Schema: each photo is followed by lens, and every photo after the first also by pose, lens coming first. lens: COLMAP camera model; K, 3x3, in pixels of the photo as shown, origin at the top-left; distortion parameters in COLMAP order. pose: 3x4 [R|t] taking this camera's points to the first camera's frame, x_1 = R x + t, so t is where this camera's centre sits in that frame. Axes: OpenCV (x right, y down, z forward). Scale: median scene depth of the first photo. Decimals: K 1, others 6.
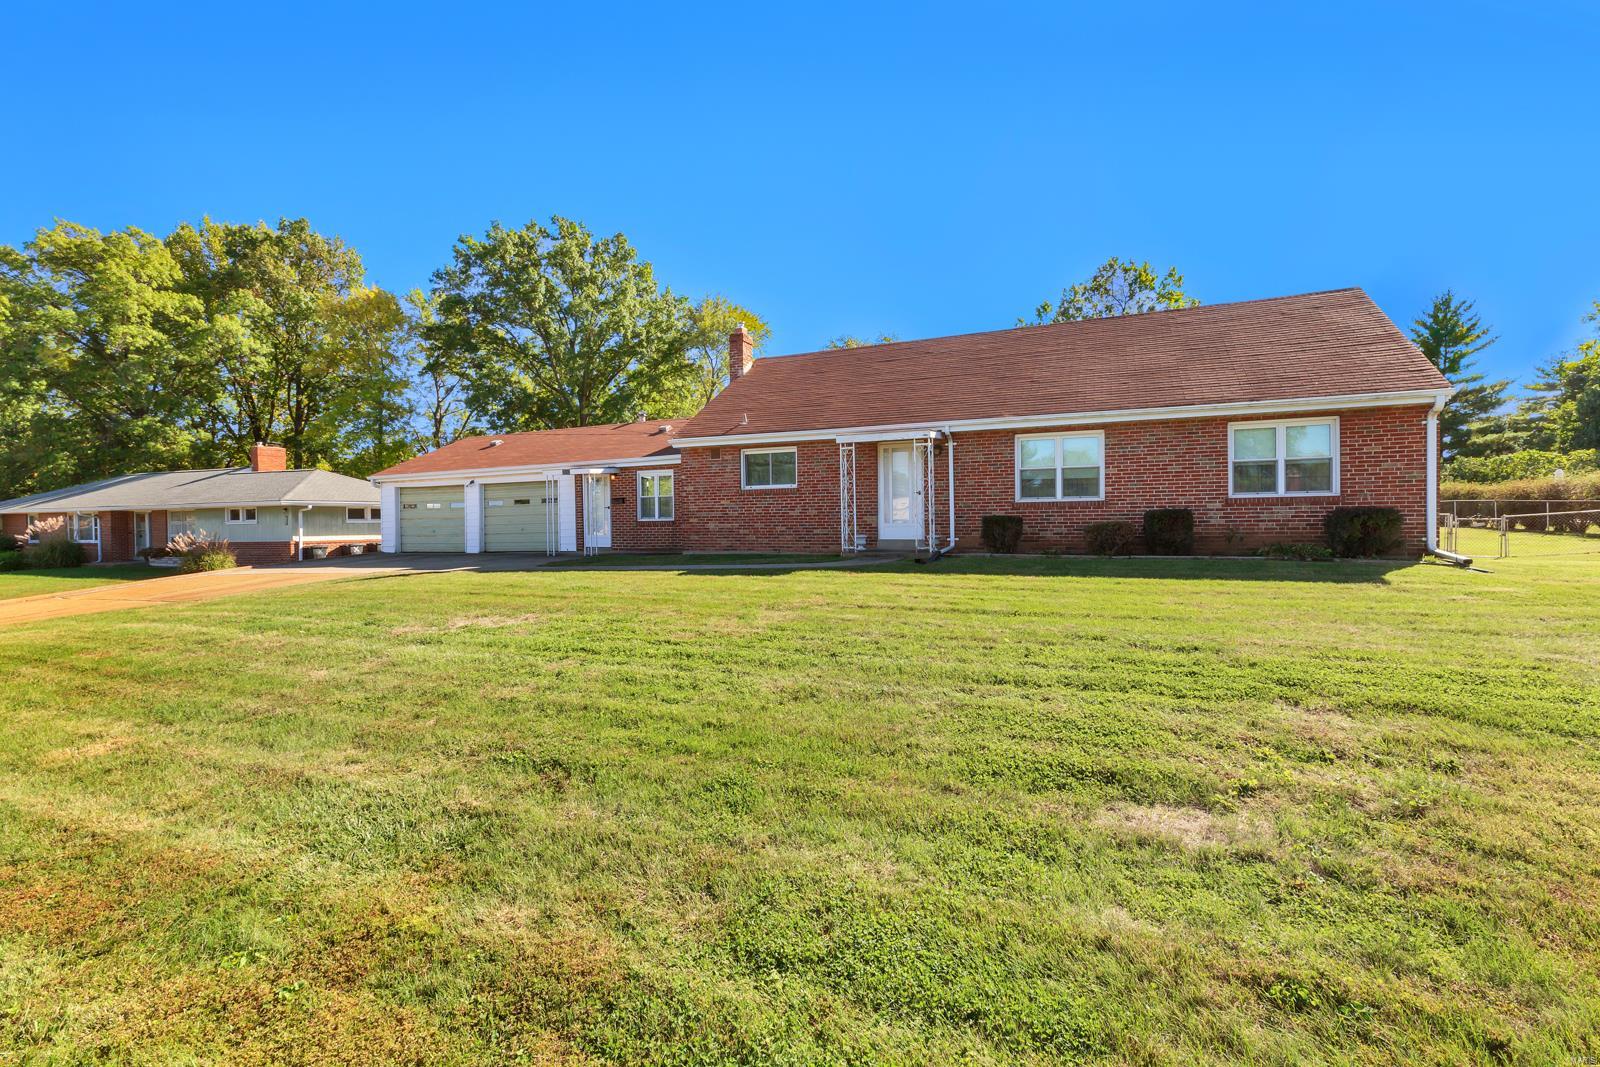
lens RADIAL K [[733.6, 0, 789.2], [0, 733.6, 523.7], [0, 0, 1]] dist [0.008892, -0.000792]
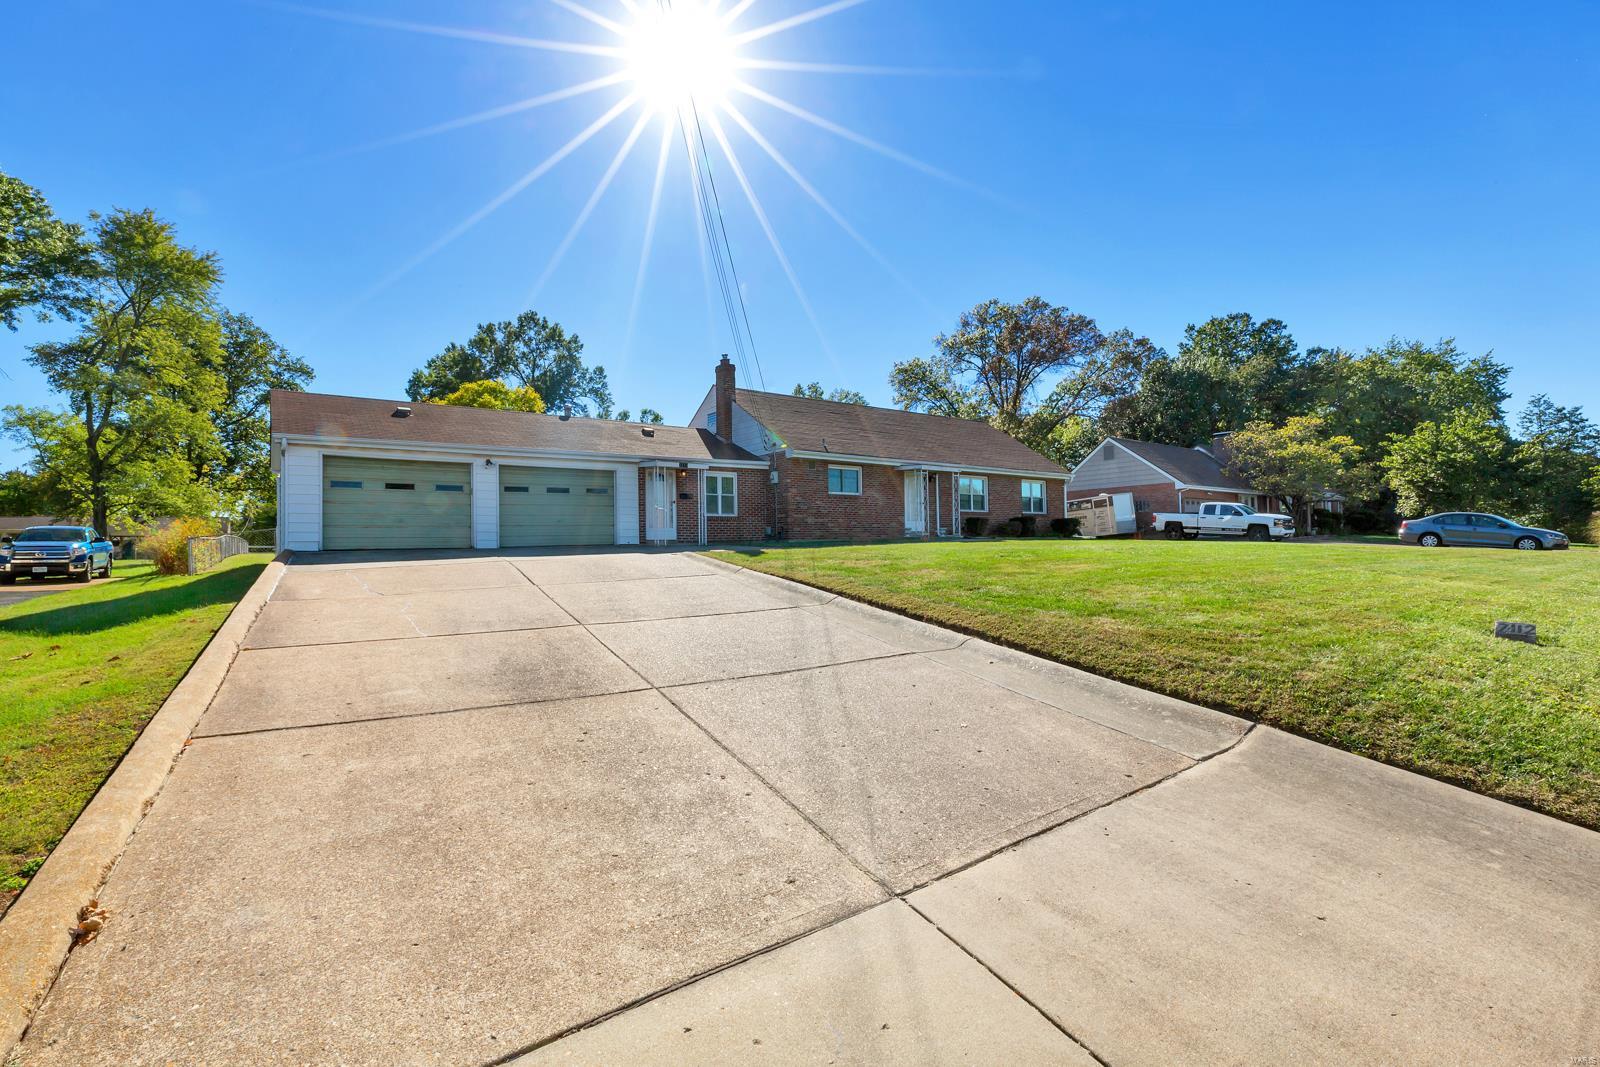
lens RADIAL K [[733.6, 0, 805.6], [0, 733.6, 541.2], [0, 0, 1]] dist [0.008892, -0.000792]
pose [[0.487374, 0.015297, 0.873059, -0.676137], [0.011813, 0.999640, -0.024110, 0.038989], [-0.873113, 0.022064, 0.487018, 0.203388]]
